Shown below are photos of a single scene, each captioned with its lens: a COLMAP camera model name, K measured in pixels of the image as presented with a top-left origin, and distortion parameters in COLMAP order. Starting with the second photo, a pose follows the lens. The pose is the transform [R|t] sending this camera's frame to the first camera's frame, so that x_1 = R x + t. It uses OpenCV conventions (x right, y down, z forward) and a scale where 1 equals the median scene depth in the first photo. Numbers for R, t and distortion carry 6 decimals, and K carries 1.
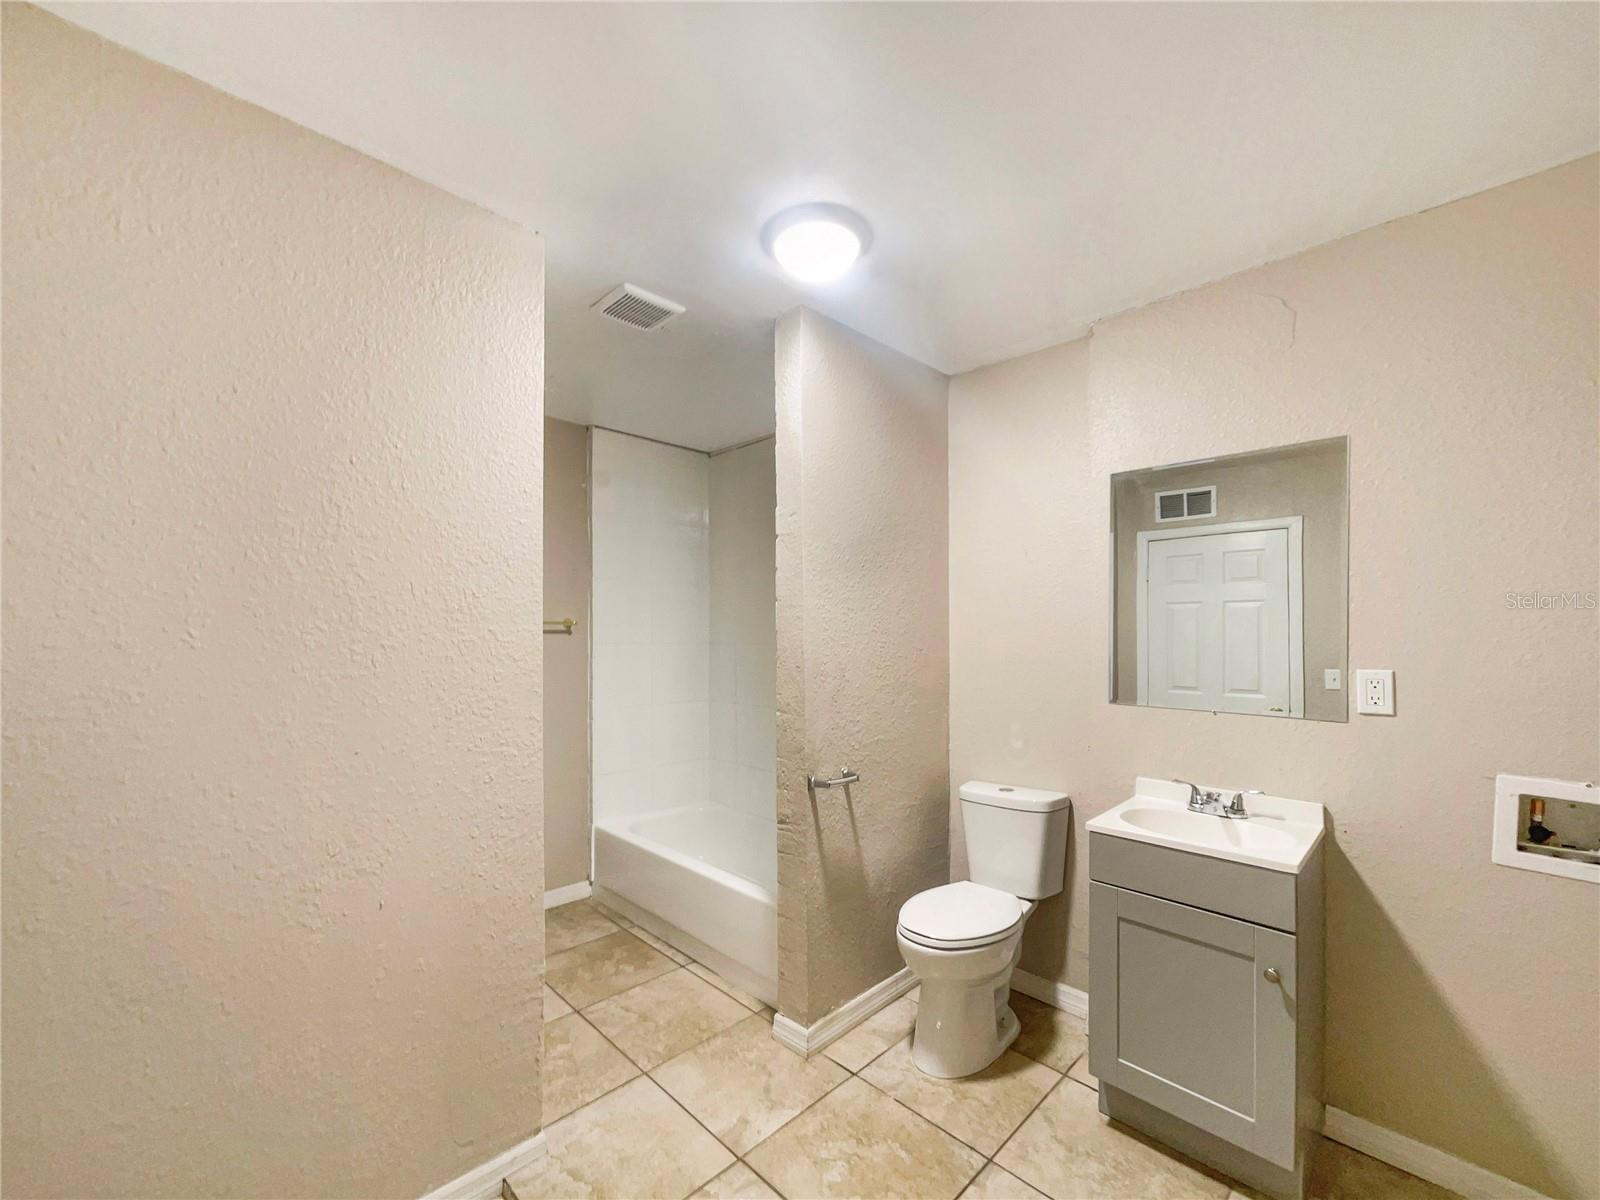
lens RADIAL K [[663.5, 0, 756.9], [0, 663.5, 622.2], [0, 0, 1]] dist [0.004116, 0.001509]
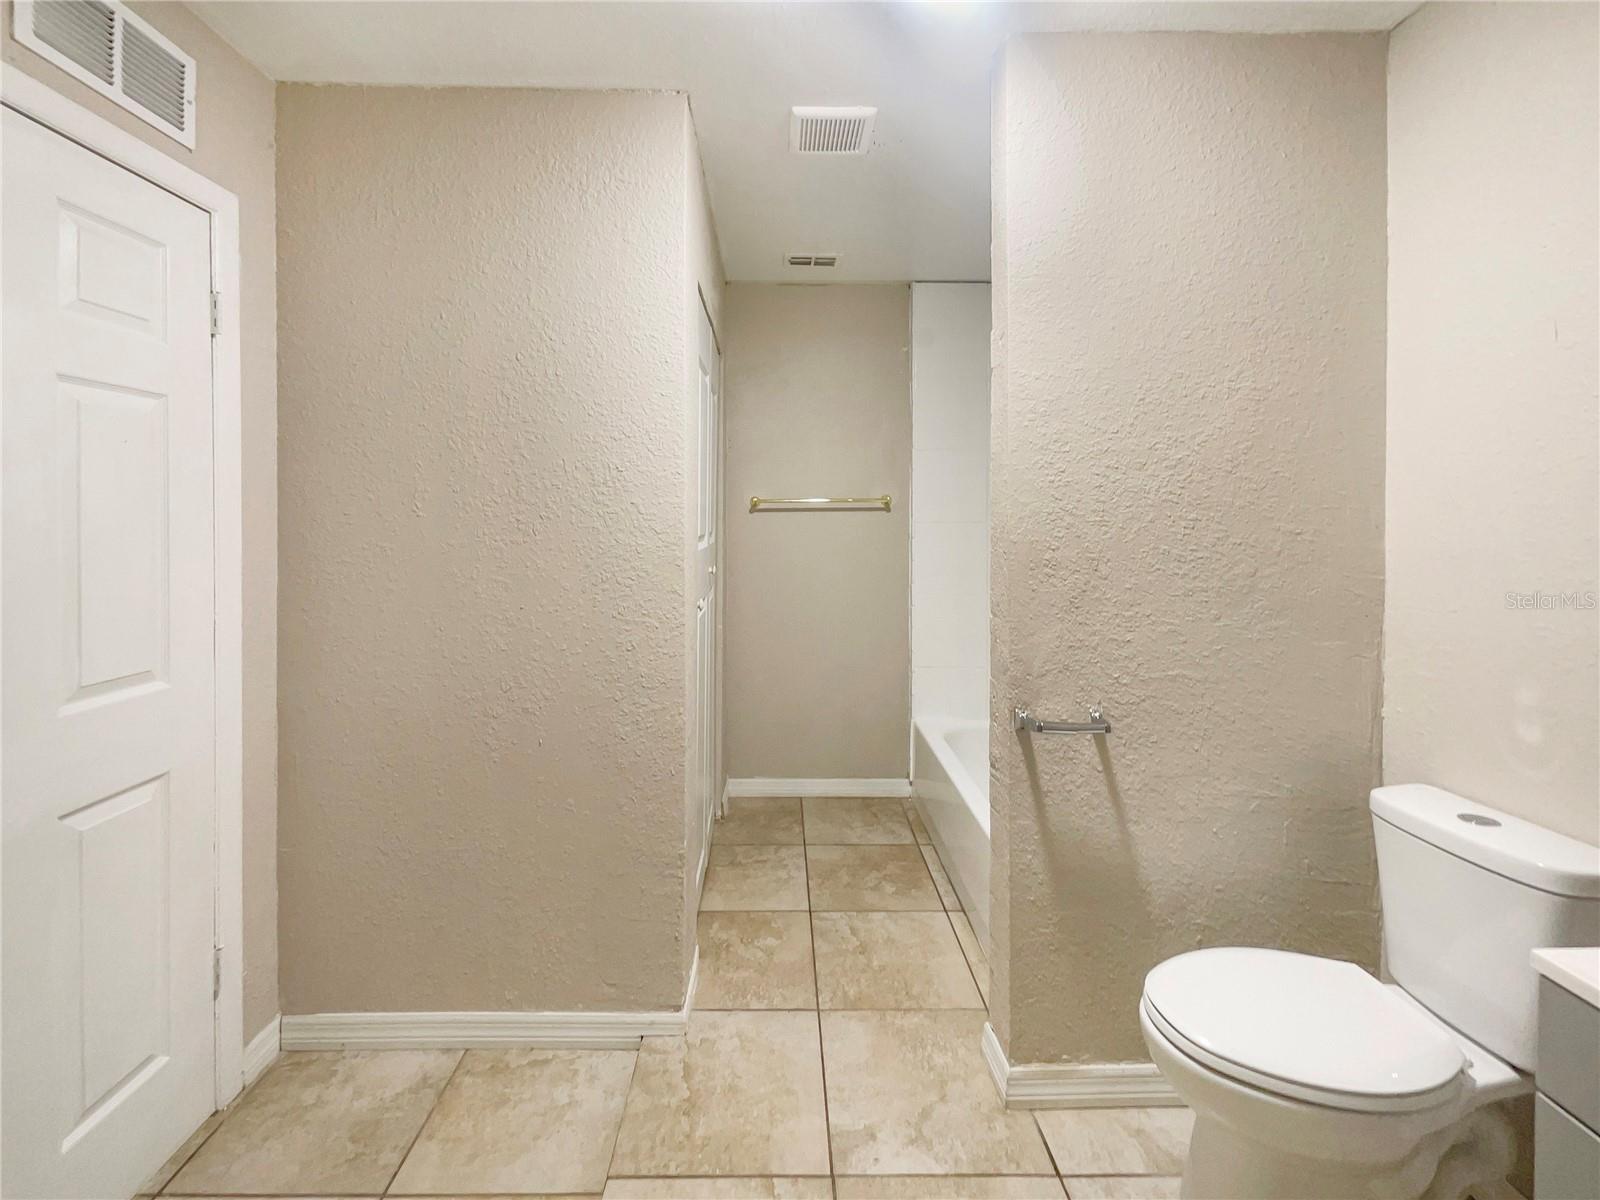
lens RADIAL K [[663.5, 0, 777.0], [0, 663.5, 520.7], [0, 0, 1]] dist [0.004116, 0.001509]
pose [[0.729464, 0.004225, -0.684006, 0.372996], [0.009391, 0.999825, 0.016192, 0.020515], [0.683954, -0.018235, 0.729297, 0.324736]]
